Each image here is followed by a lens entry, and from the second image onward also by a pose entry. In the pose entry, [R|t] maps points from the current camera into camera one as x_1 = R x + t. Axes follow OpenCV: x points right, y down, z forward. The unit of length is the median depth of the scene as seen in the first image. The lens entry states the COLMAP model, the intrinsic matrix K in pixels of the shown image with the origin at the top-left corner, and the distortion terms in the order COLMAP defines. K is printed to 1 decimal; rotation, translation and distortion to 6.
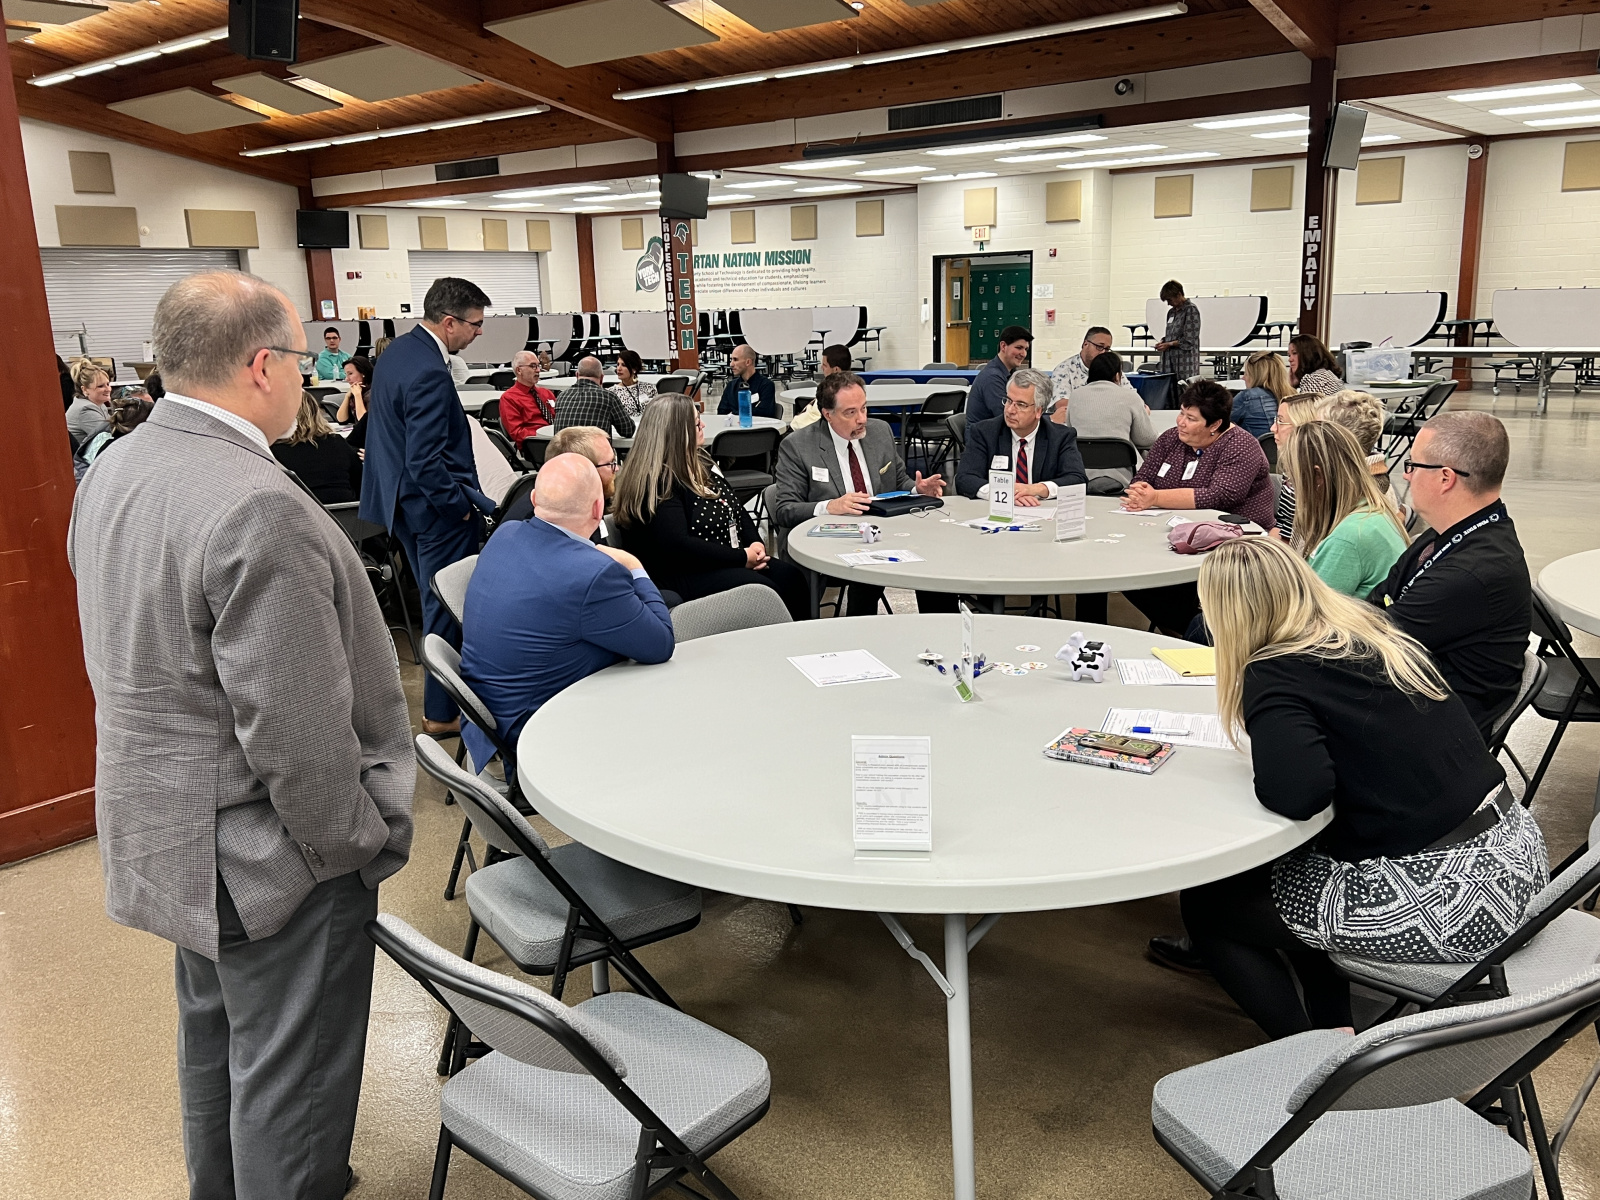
lens RADIAL K [[1344.4, 0, 805.0], [0, 1344.4, 597.5], [0, 0, 1]] dist [0.065285, -0.083347]
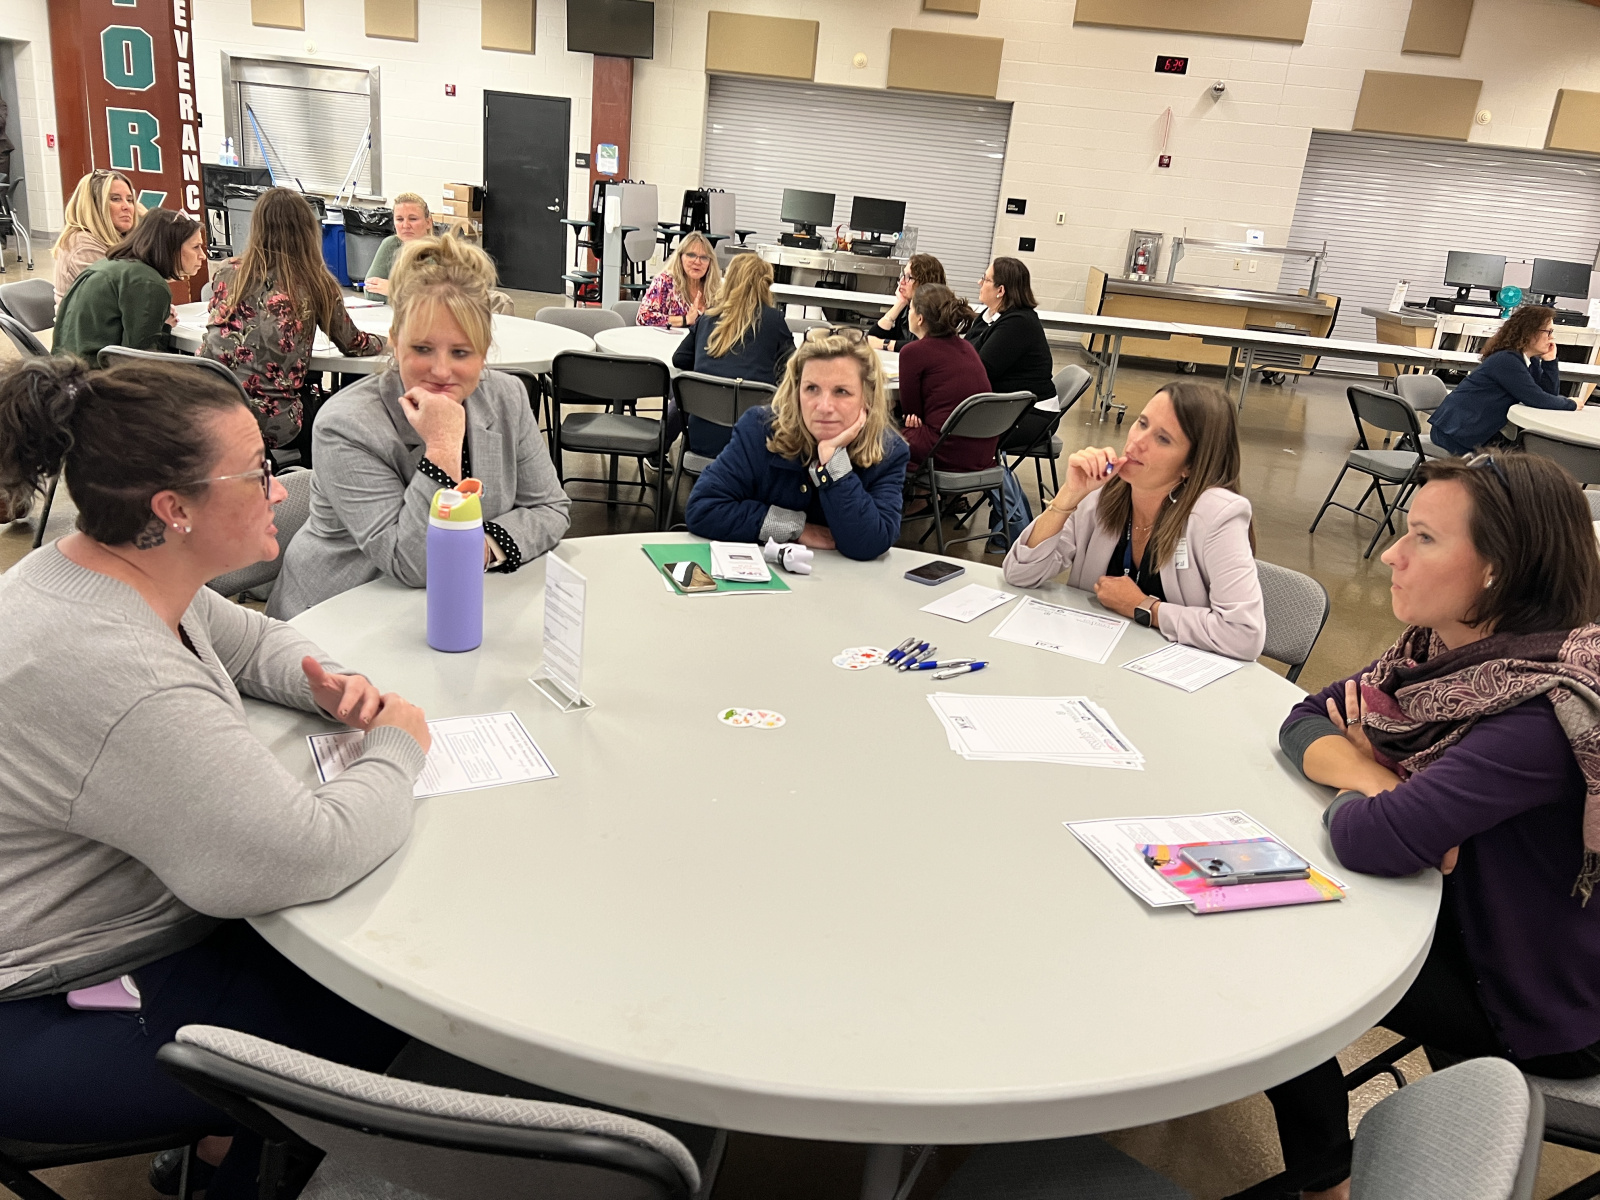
lens RADIAL K [[1202.4, 0, 799.5], [0, 1202.4, 601.9], [0, 0, 1]] dist [0.060114, -0.065163]
pose [[0.533642, 0.350162, -0.769813, -0.119390], [-0.294176, 0.930270, 0.219223, -0.079920], [0.792898, 0.109473, 0.599441, 0.396253]]
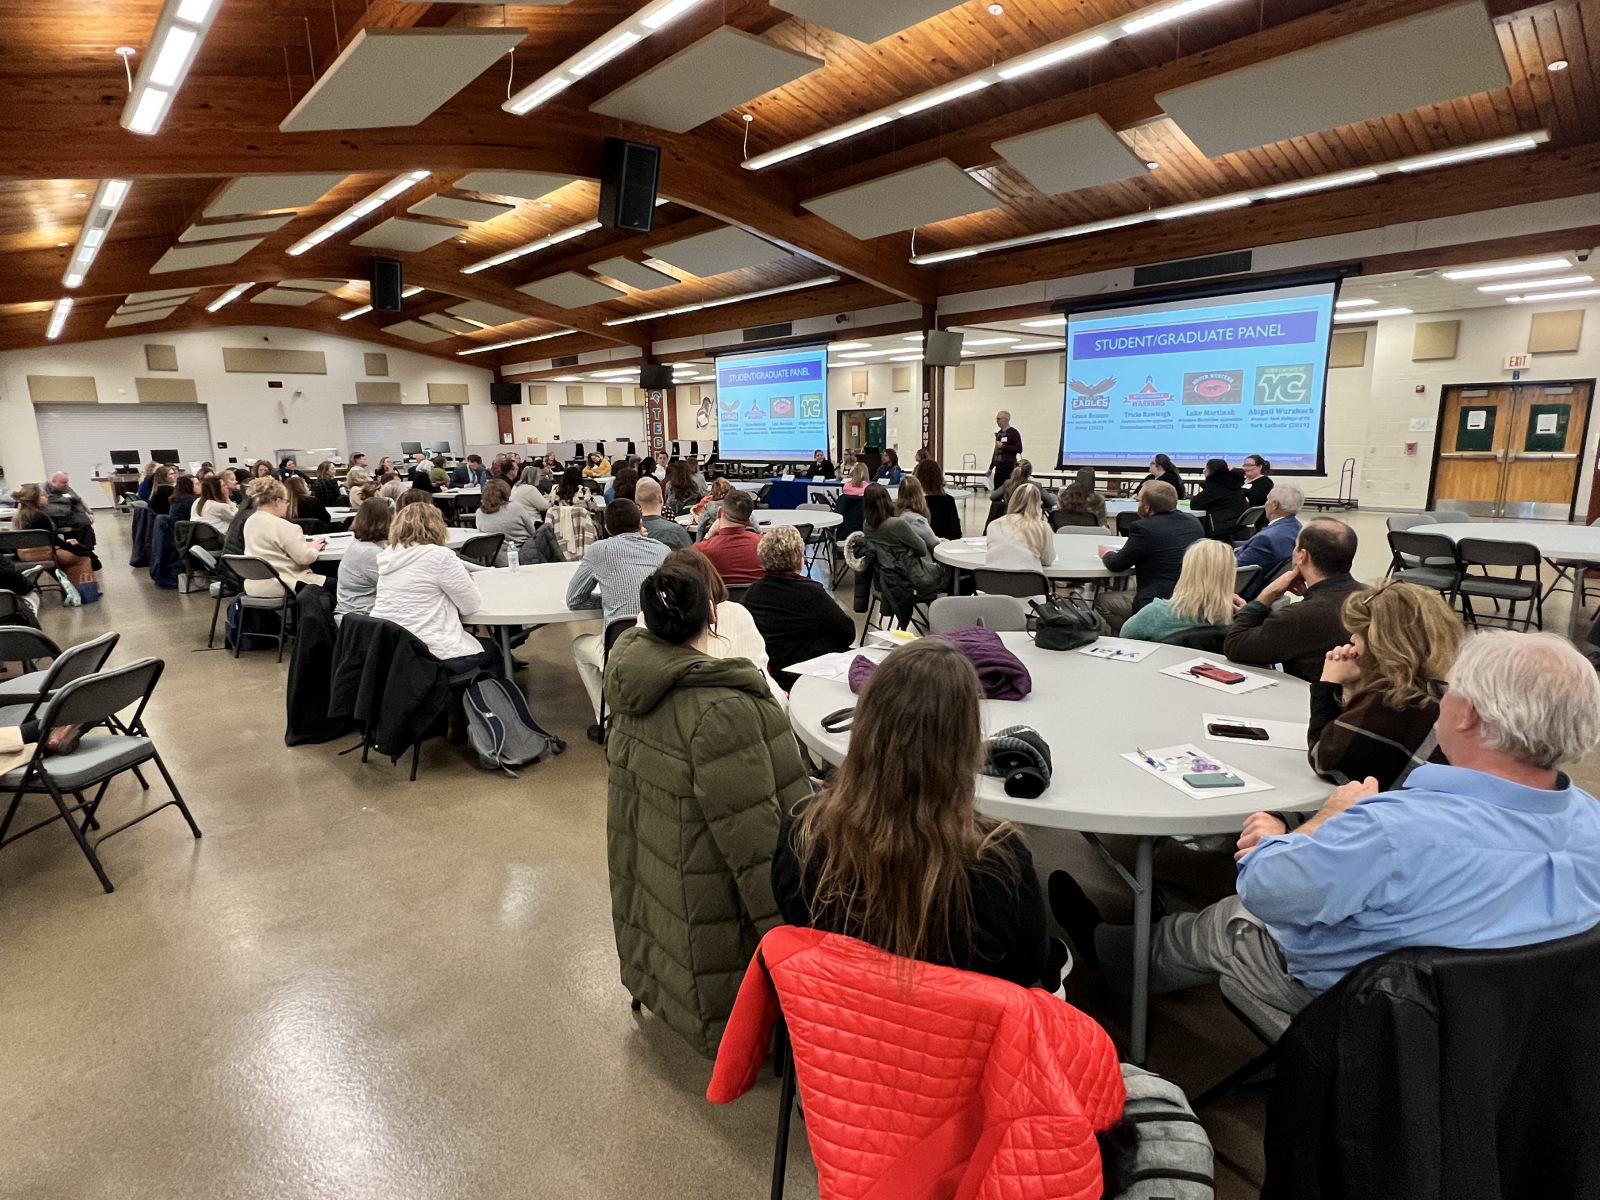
lens RADIAL K [[867.2, 0, 801.9], [0, 867.2, 608.1], [0, 0, 1]] dist [-0.006392, 0.001209]
pose [[0.985904, 0.044610, -0.161257, 0.248144], [-0.047305, 0.998797, -0.012909, 0.009353], [0.160487, 0.020356, 0.986828, -0.069711]]
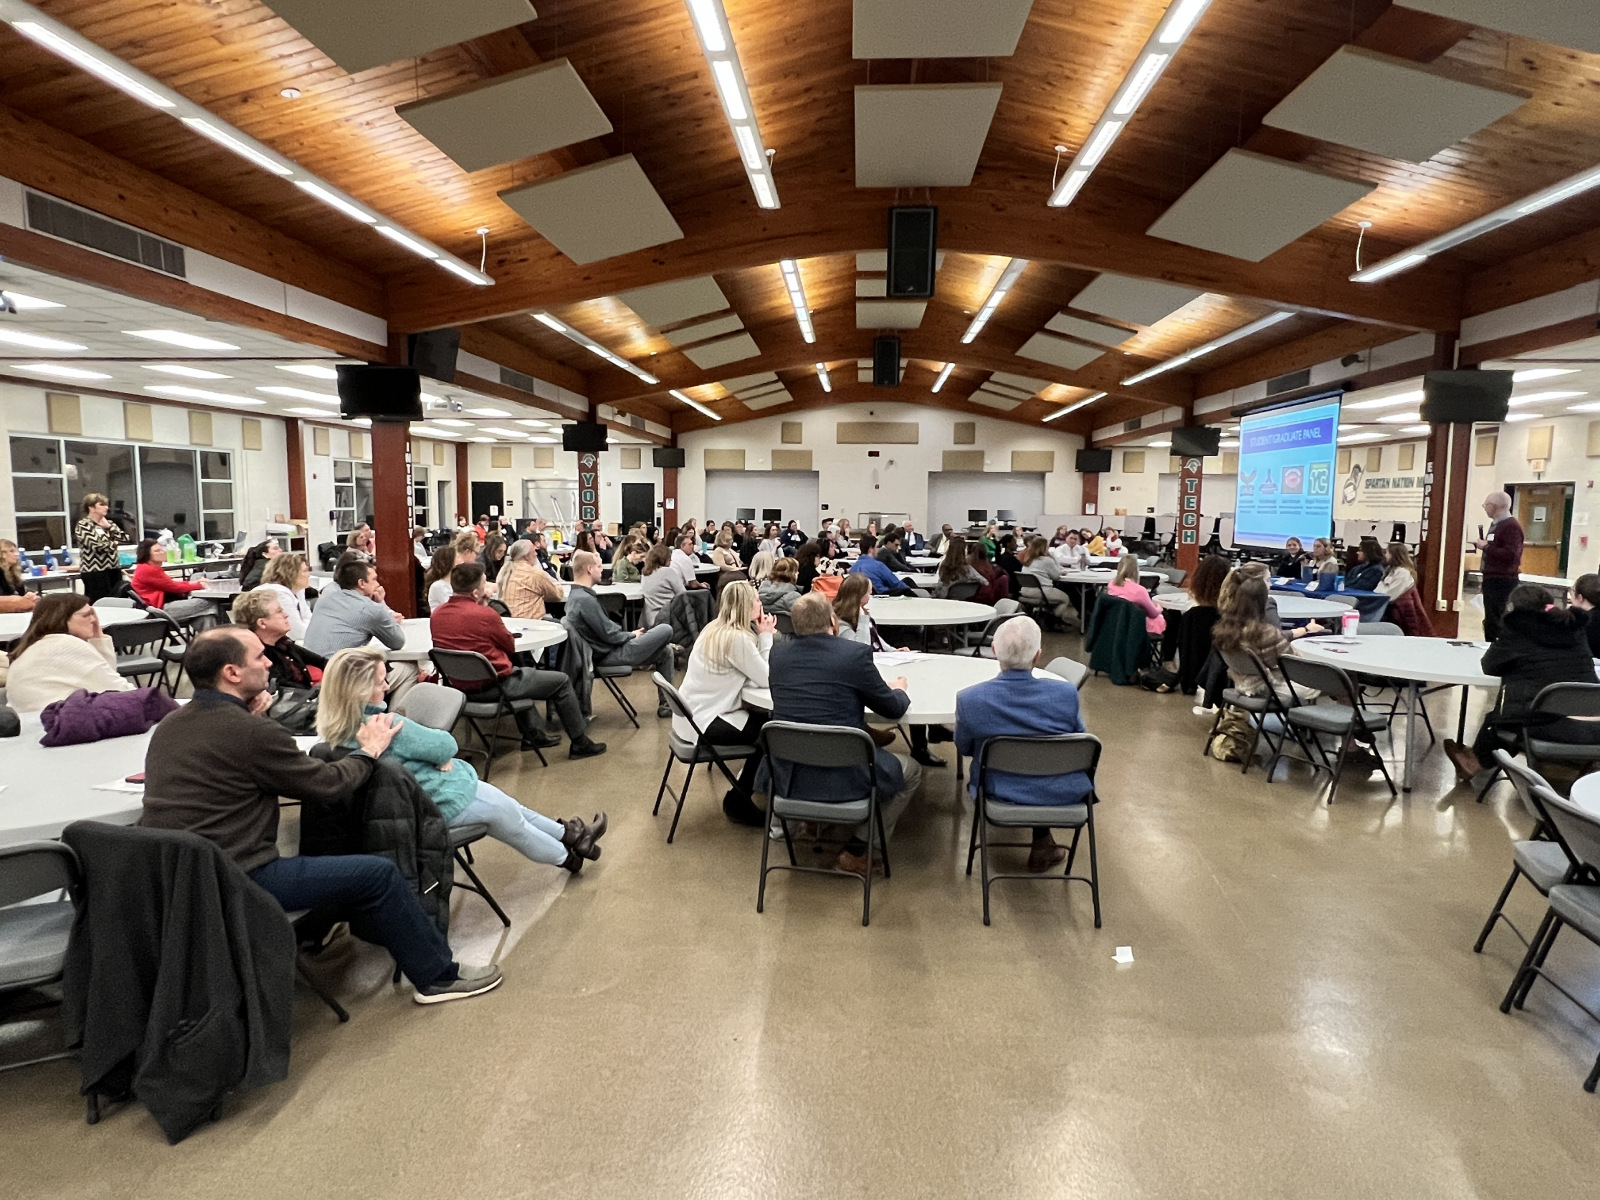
lens RADIAL K [[973.1, 0, 796.7], [0, 973.1, 601.0], [0, 0, 1]] dist [-0.006661, 0.000039]
pose [[0.563986, 0.119174, -0.817140, 0.461615], [-0.208548, 0.978011, -0.001303, -0.030834], [0.799016, 0.171148, 0.576438, 0.065603]]
